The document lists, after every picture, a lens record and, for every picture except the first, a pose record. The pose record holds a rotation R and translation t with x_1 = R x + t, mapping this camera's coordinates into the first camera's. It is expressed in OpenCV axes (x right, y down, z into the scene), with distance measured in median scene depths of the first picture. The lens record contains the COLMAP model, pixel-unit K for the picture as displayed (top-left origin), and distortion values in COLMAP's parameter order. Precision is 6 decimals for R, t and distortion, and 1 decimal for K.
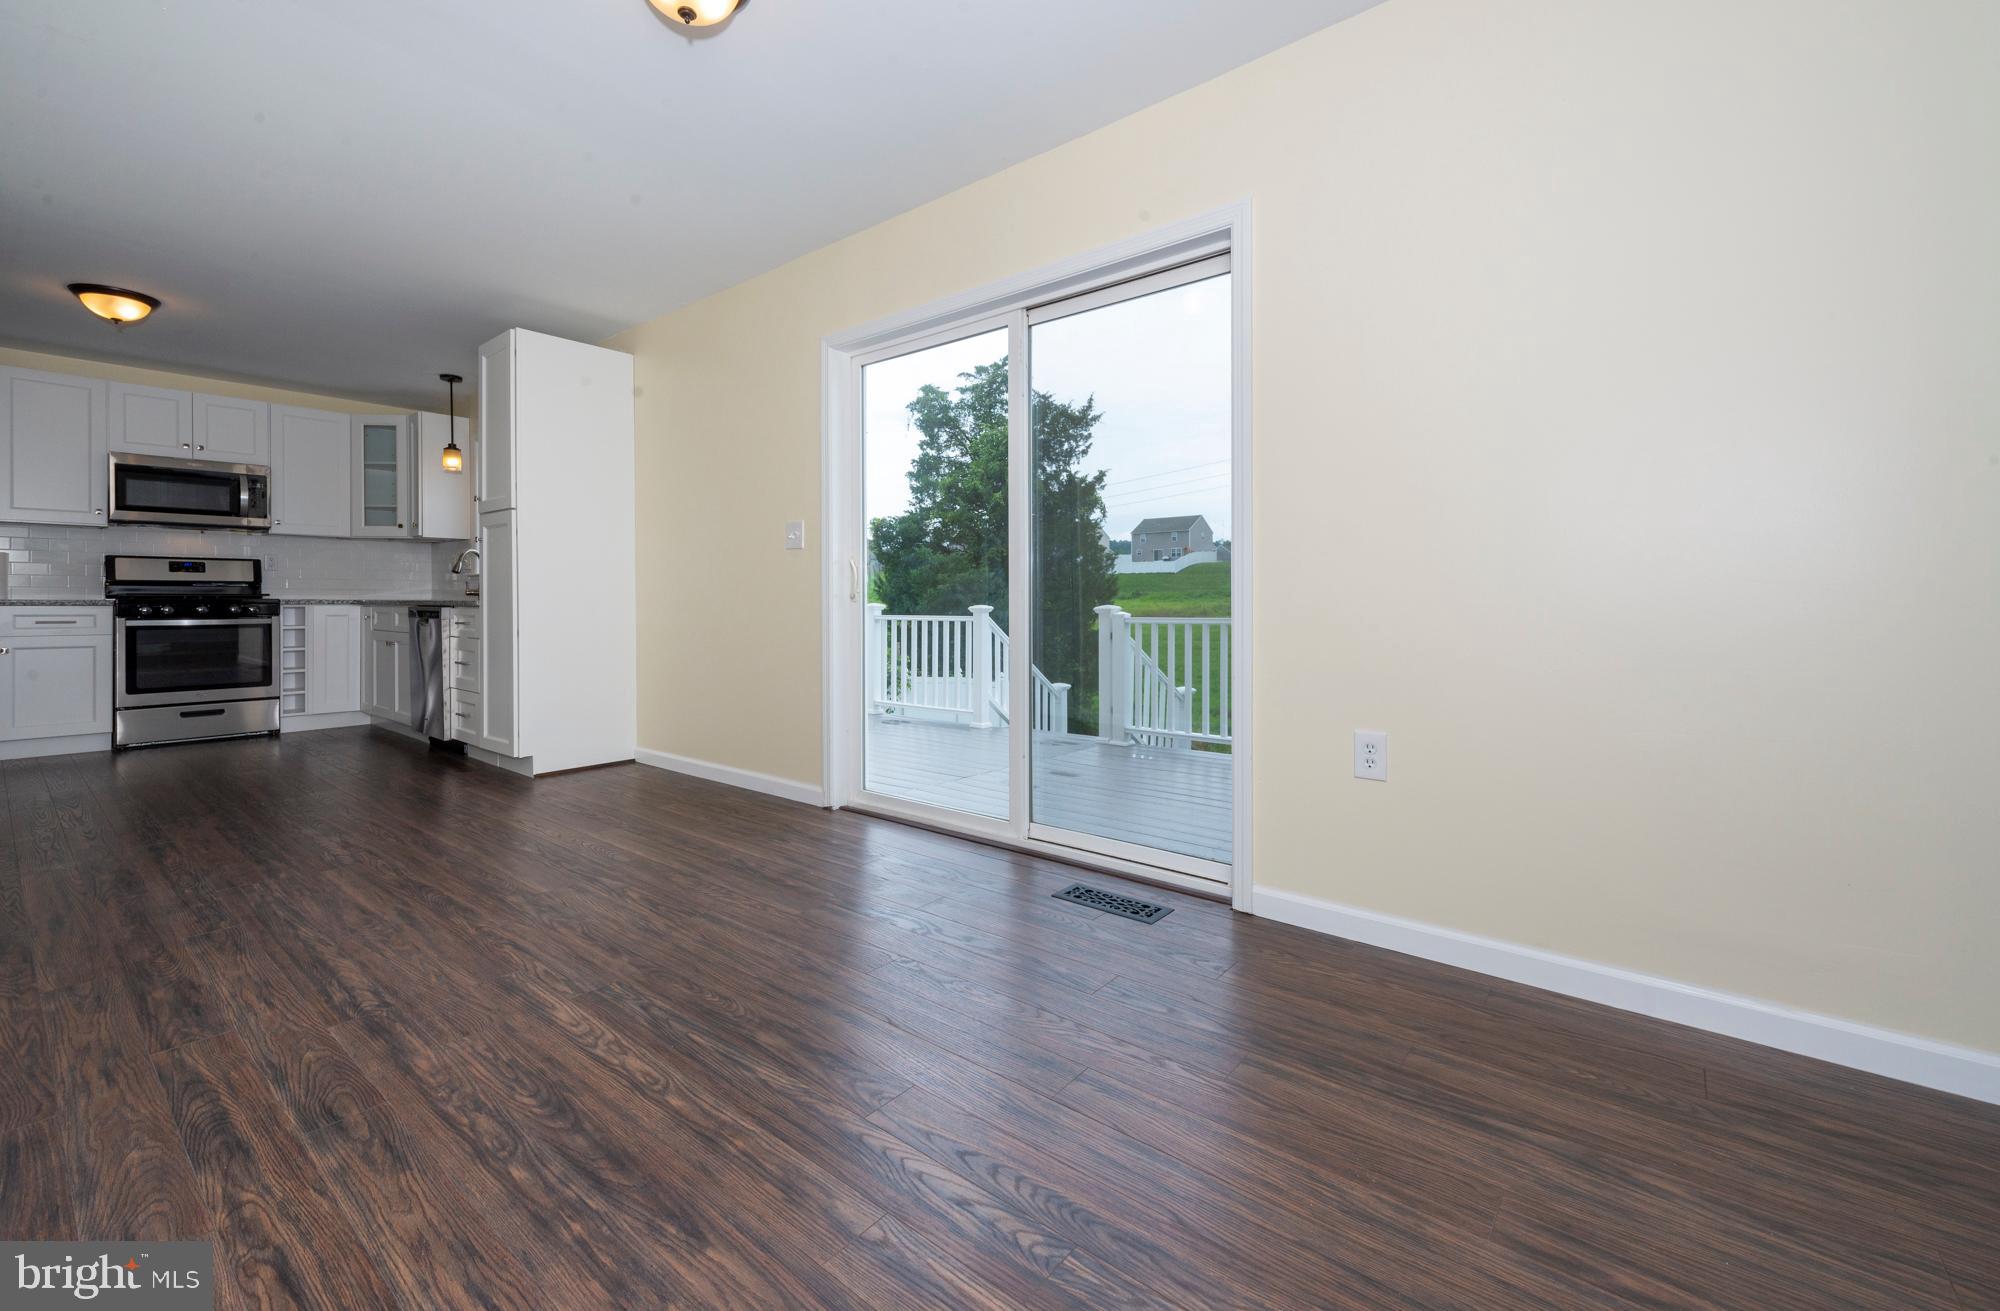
lens RADIAL K [[873.6, 0, 1053.3], [0, 873.6, 609.3], [0, 0, 1]] dist [-0.001475, -0.000623]
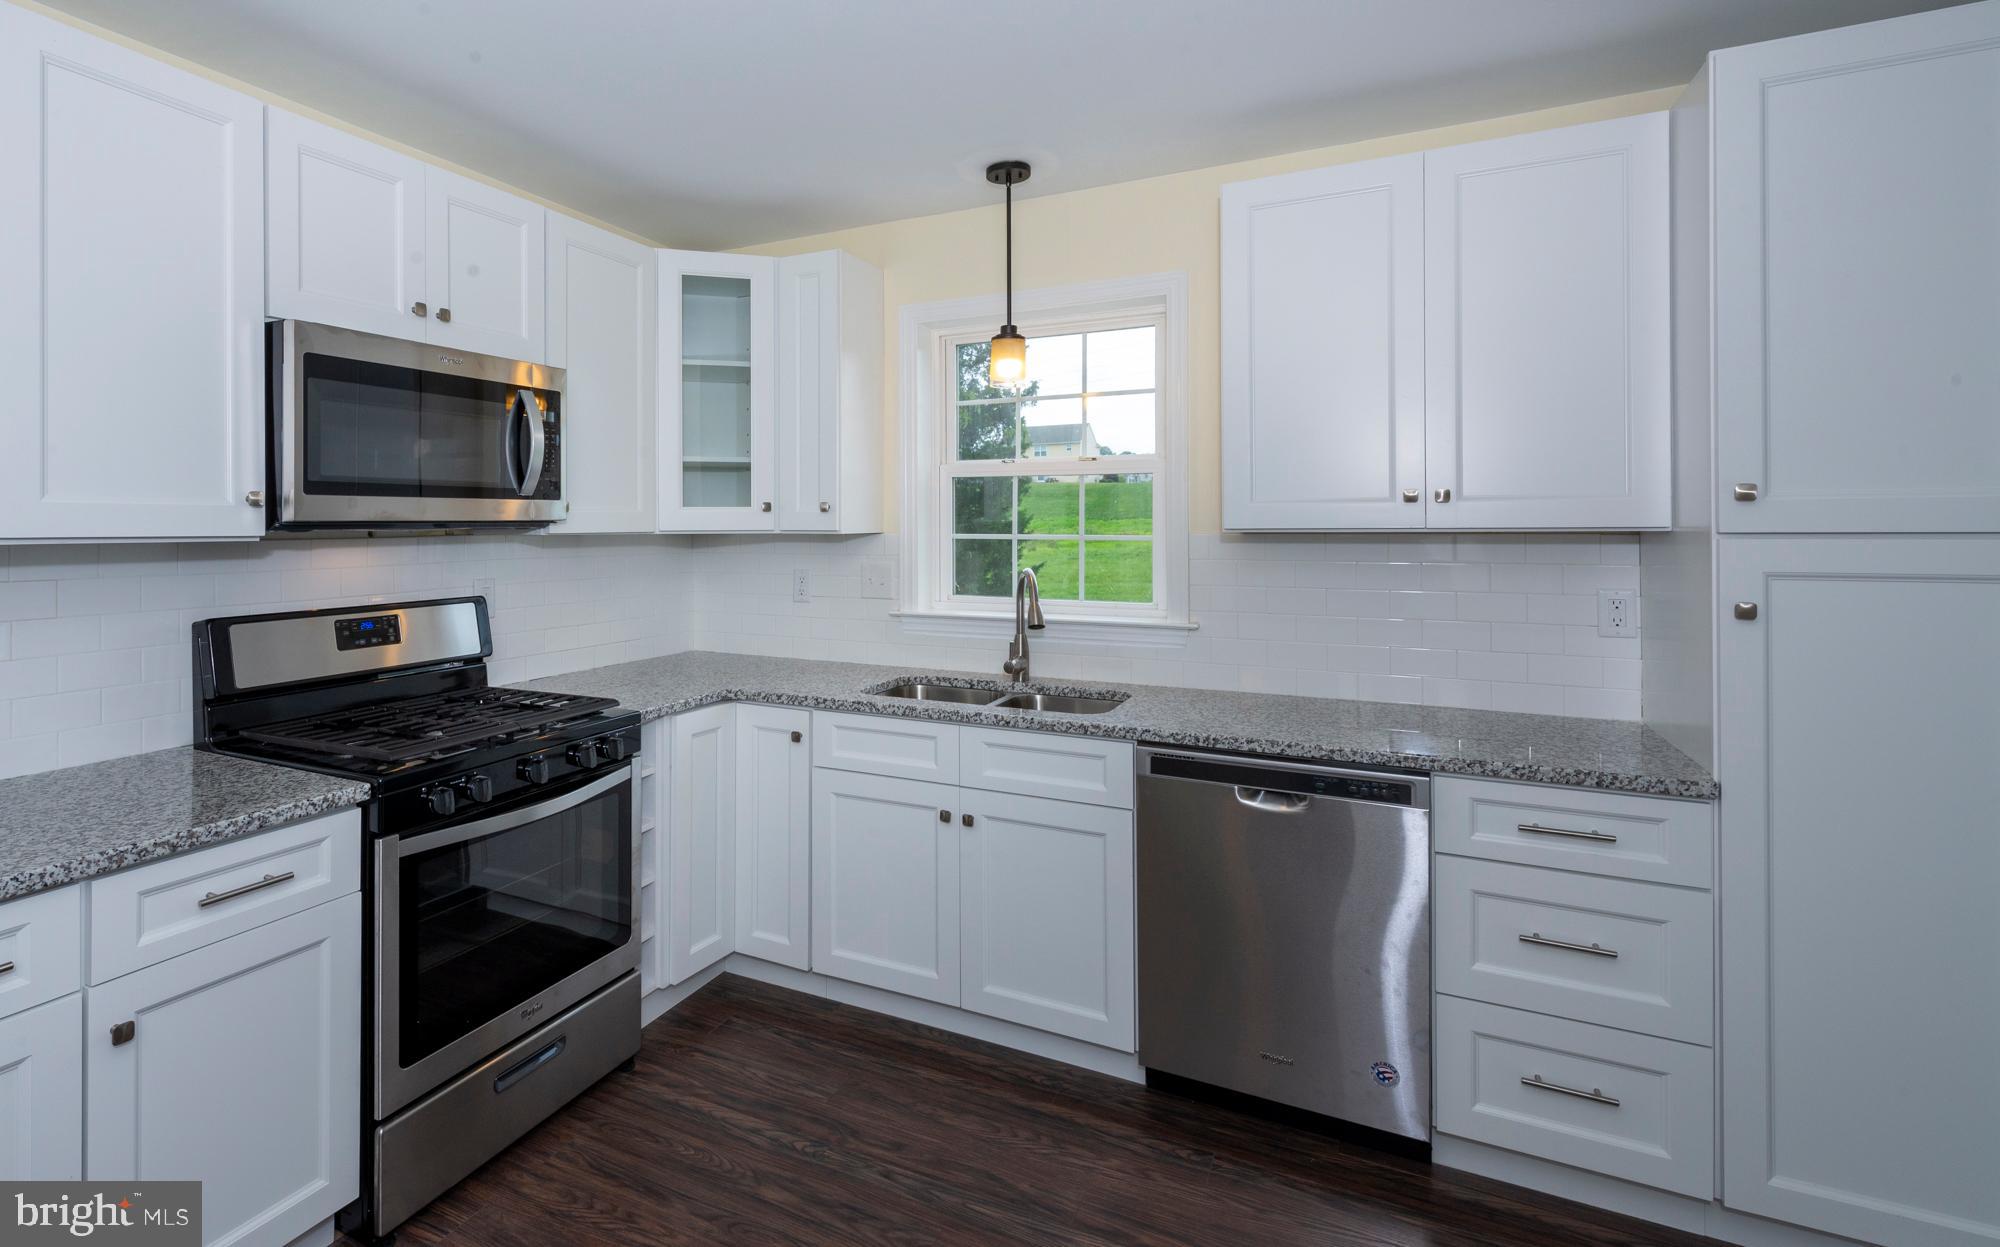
lens RADIAL K [[980.2, 0, 846.6], [0, 980.2, 522.7], [0, 0, 1]] dist [0.015358, -0.000507]
pose [[0.984690, -0.004963, 0.174242, -0.880838], [0.006088, 0.999964, -0.005925, -0.093530], [-0.174206, 0.006895, 0.984685, 0.556105]]
